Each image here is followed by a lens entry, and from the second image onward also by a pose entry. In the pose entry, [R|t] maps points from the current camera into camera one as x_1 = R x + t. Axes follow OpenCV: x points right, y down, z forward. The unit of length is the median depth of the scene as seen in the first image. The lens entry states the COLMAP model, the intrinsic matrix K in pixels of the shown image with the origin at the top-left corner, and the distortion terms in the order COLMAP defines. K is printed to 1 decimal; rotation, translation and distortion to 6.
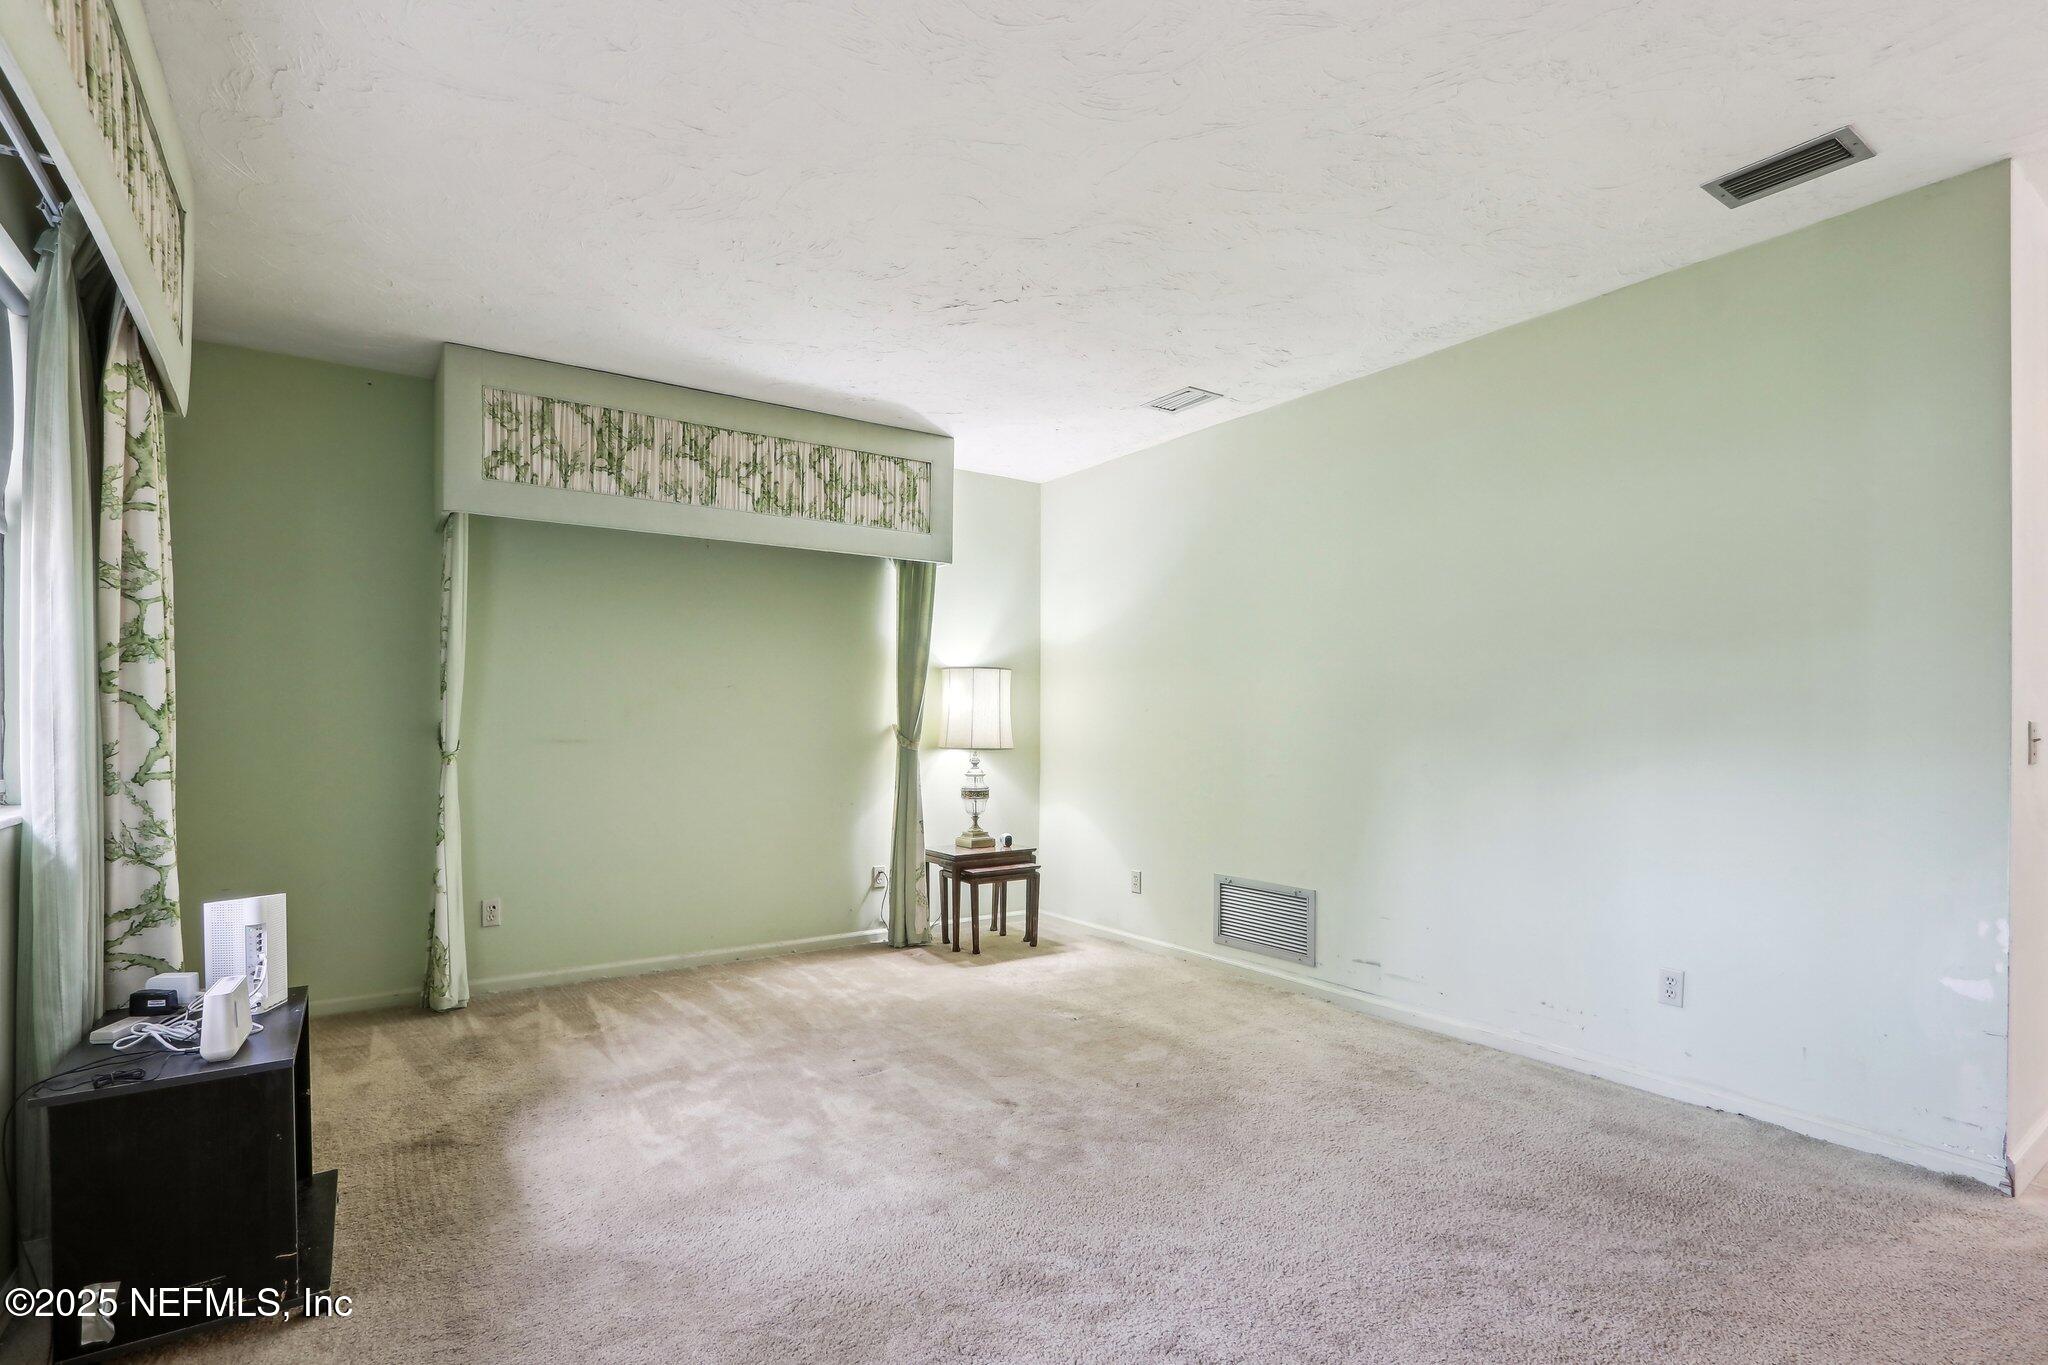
lens RADIAL K [[963.1, 0, 981.0], [0, 963.1, 719.5], [0, 0, 1]] dist [-0.017834, 0.002654]
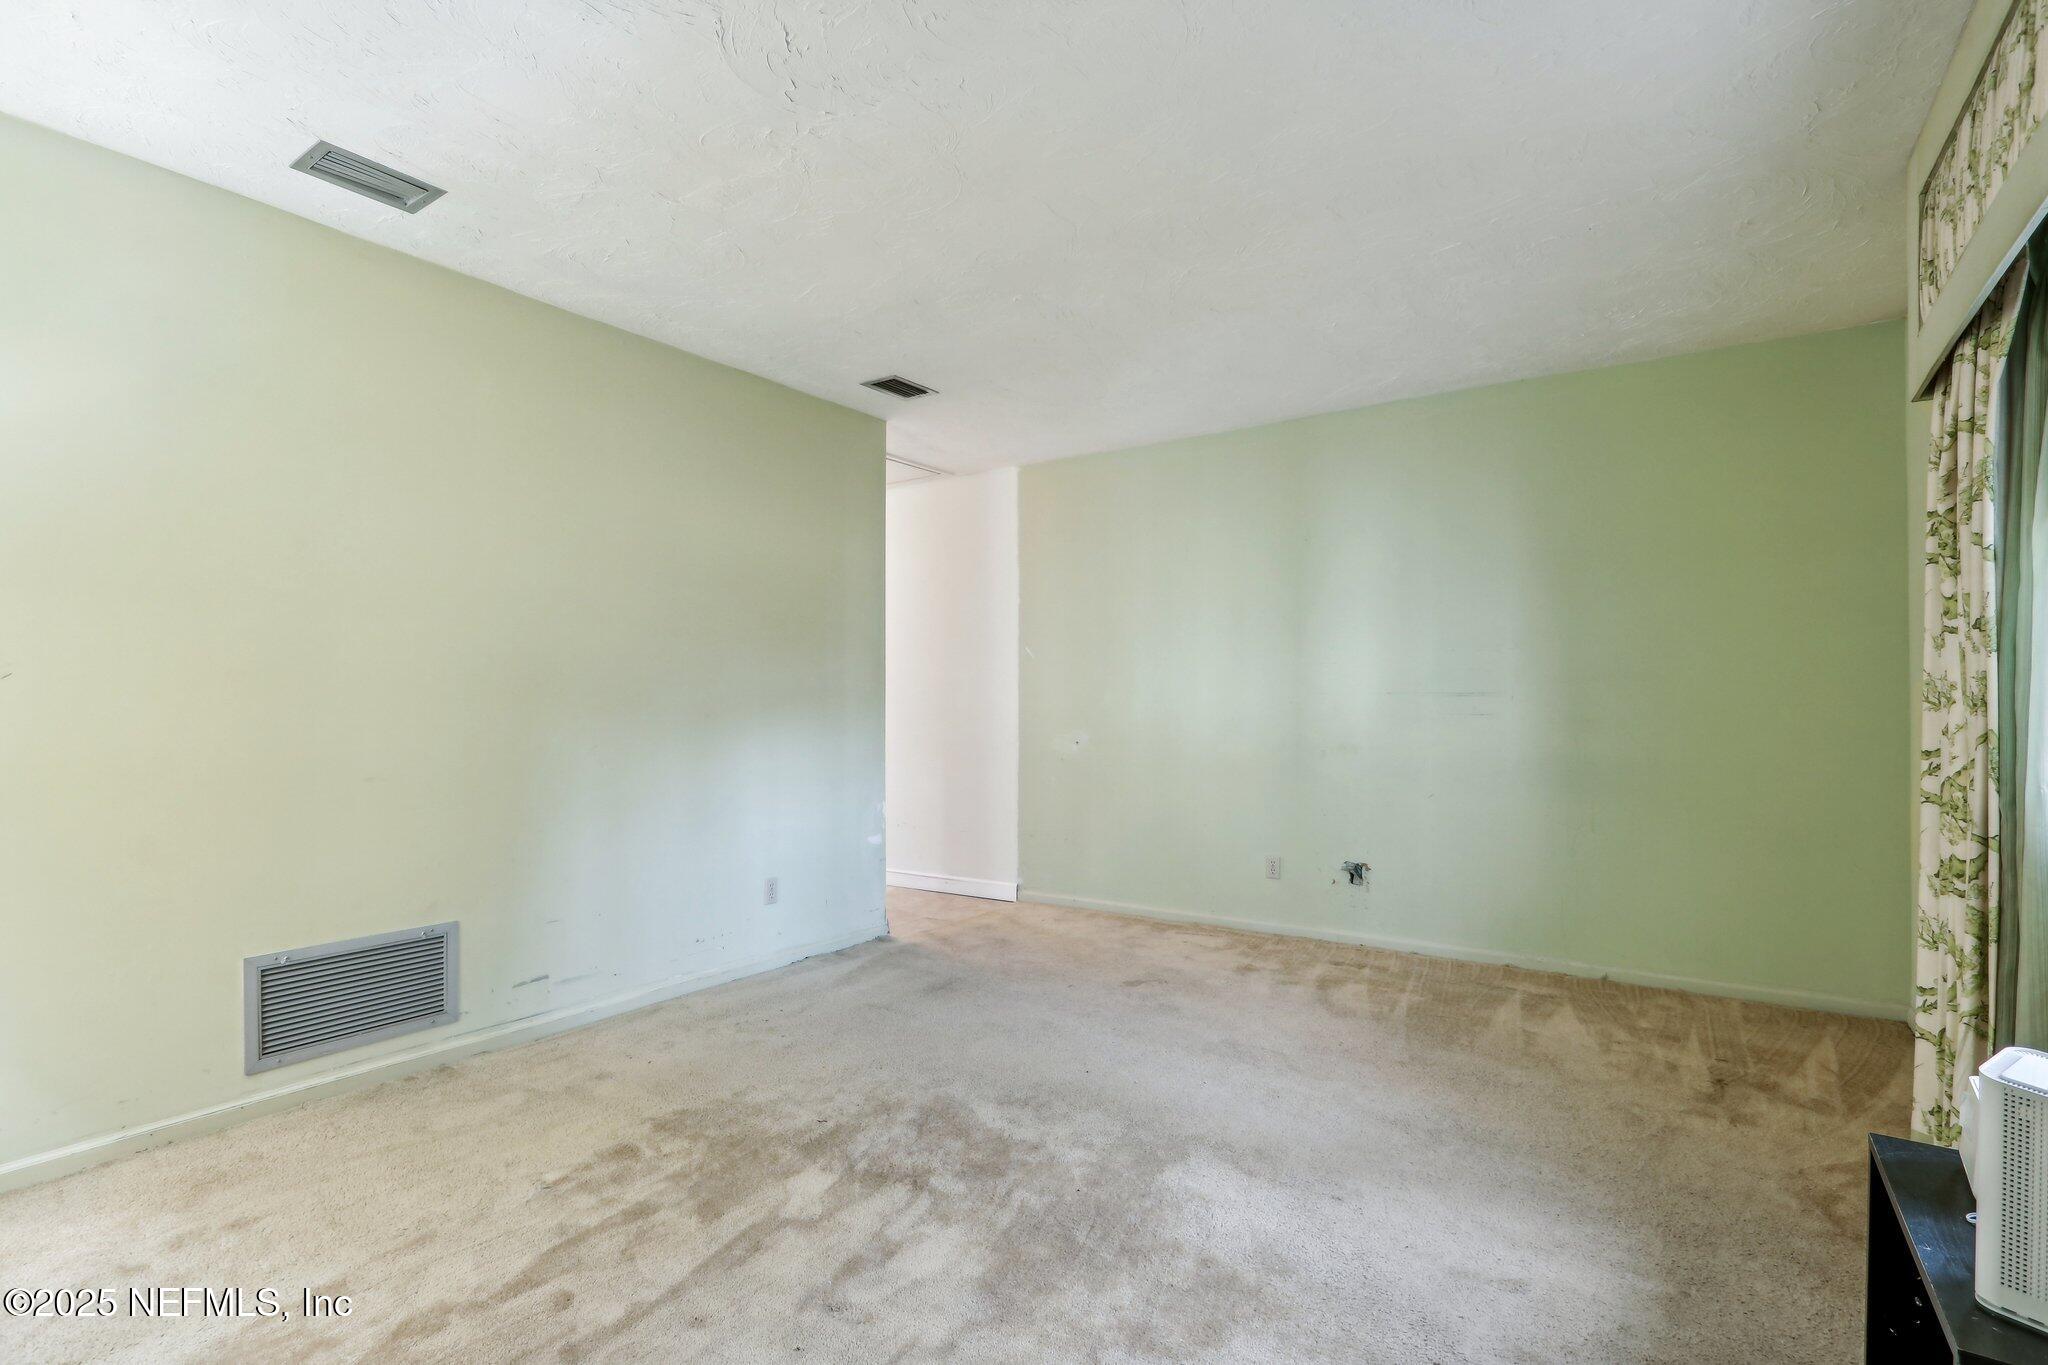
lens RADIAL K [[963.1, 0, 1023.6], [0, 963.1, 689.5], [0, 0, 1]] dist [-0.017834, 0.002654]
pose [[-0.367947, -0.007848, 0.929814, -0.362955], [-0.016749, 0.999858, 0.001812, -0.012459], [-0.929696, -0.014907, -0.368026, 0.585688]]
